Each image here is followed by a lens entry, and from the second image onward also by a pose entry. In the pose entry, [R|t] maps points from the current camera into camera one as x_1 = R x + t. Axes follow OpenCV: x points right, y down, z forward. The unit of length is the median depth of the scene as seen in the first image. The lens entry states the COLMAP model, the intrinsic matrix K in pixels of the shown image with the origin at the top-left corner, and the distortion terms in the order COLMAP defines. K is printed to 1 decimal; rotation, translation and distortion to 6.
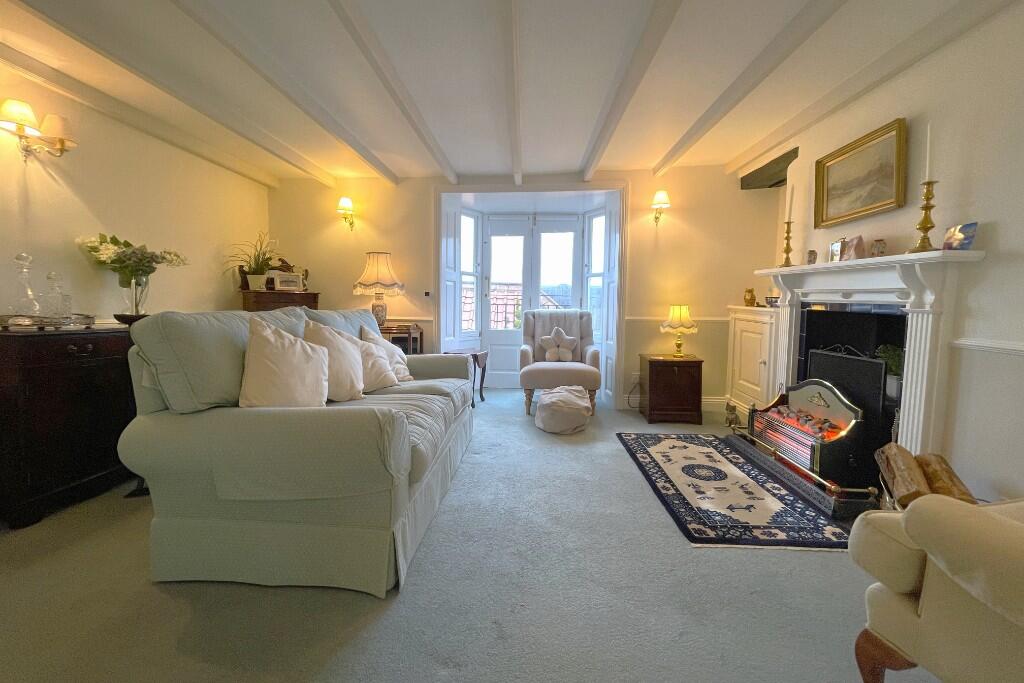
lens RADIAL K [[411.7, 0, 511.9], [0, 411.7, 335.8], [0, 0, 1]] dist [0.000196, -0.000003]
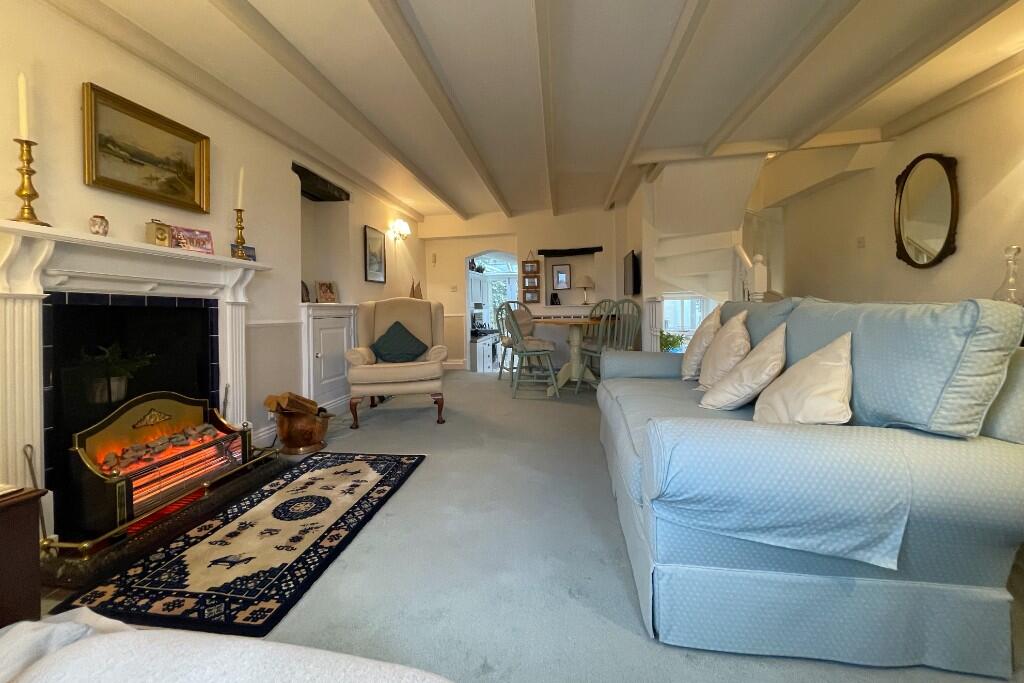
lens RADIAL K [[411.7, 0, 503.2], [0, 411.7, 308.3], [0, 0, 1]] dist [0.000196, -0.000003]
pose [[-0.994937, 0.003483, 0.100445, -0.000005], [0.011933, 0.996424, 0.083642, -0.112831], [-0.099795, 0.084418, -0.991421, 1.727259]]
